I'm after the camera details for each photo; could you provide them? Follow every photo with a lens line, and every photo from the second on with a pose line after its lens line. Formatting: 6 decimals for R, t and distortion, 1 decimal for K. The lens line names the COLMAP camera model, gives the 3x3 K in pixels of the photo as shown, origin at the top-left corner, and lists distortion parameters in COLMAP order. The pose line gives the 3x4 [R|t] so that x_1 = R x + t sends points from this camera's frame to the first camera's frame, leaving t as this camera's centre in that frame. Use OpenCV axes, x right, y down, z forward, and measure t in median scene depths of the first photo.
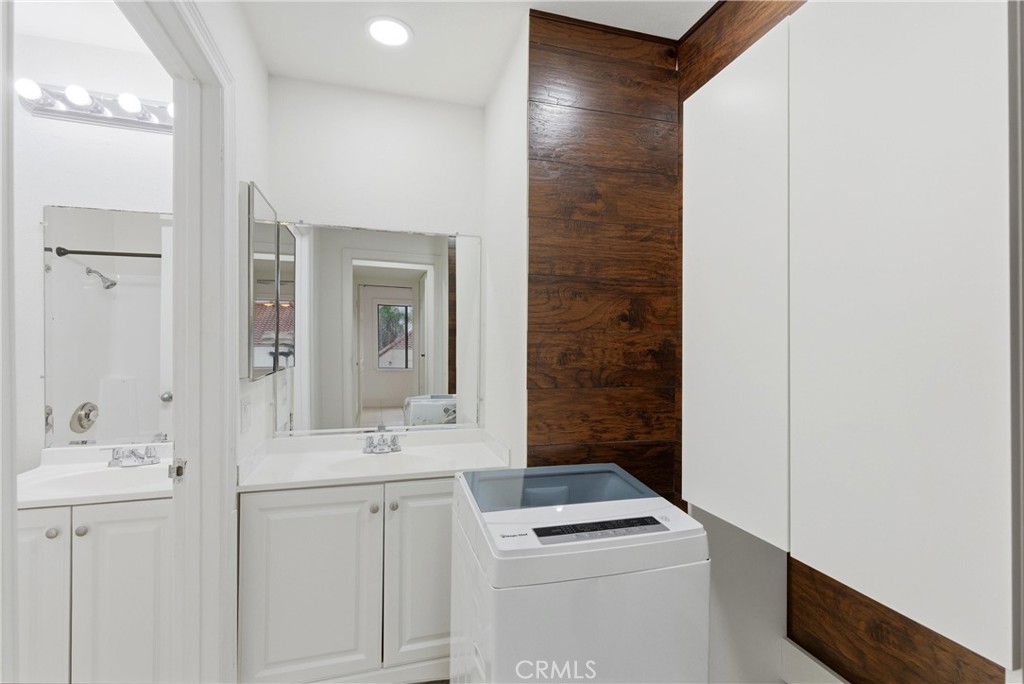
lens RADIAL K [[462.9, 0, 513.9], [0, 462.9, 340.4], [0, 0, 1]] dist [0.000138, 0.000368]
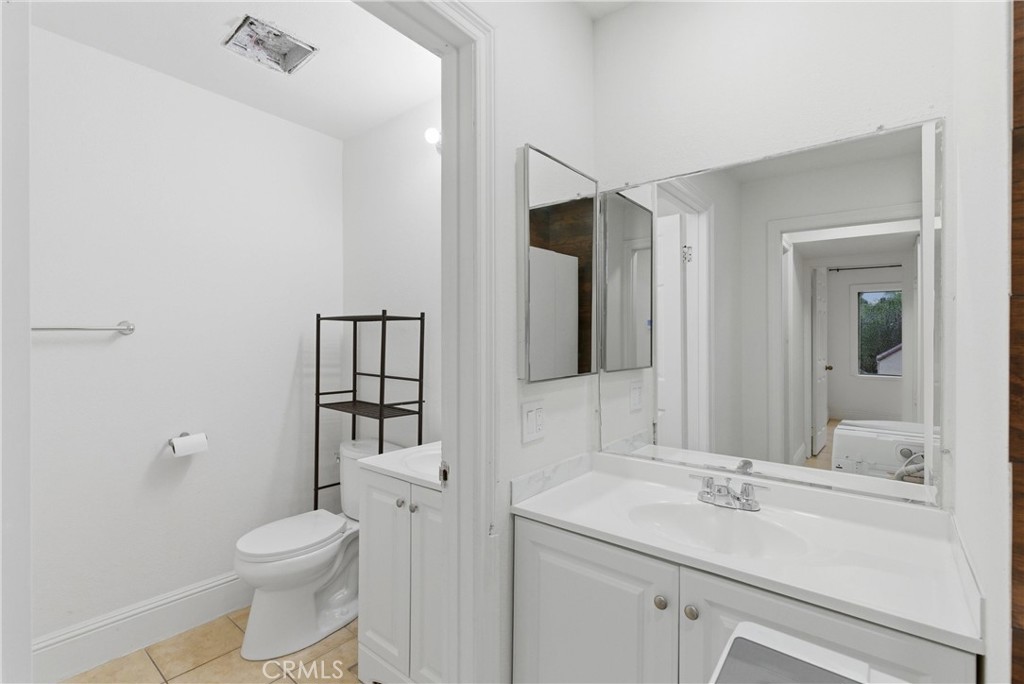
lens RADIAL K [[462.9, 0, 513.9], [0, 462.9, 340.4], [0, 0, 1]] dist [0.000138, 0.000368]
pose [[0.565501, -0.005443, -0.824729, 0.102585], [0.007950, 0.999968, -0.001149, 0.011007], [0.824709, -0.005907, 0.565526, 0.486943]]
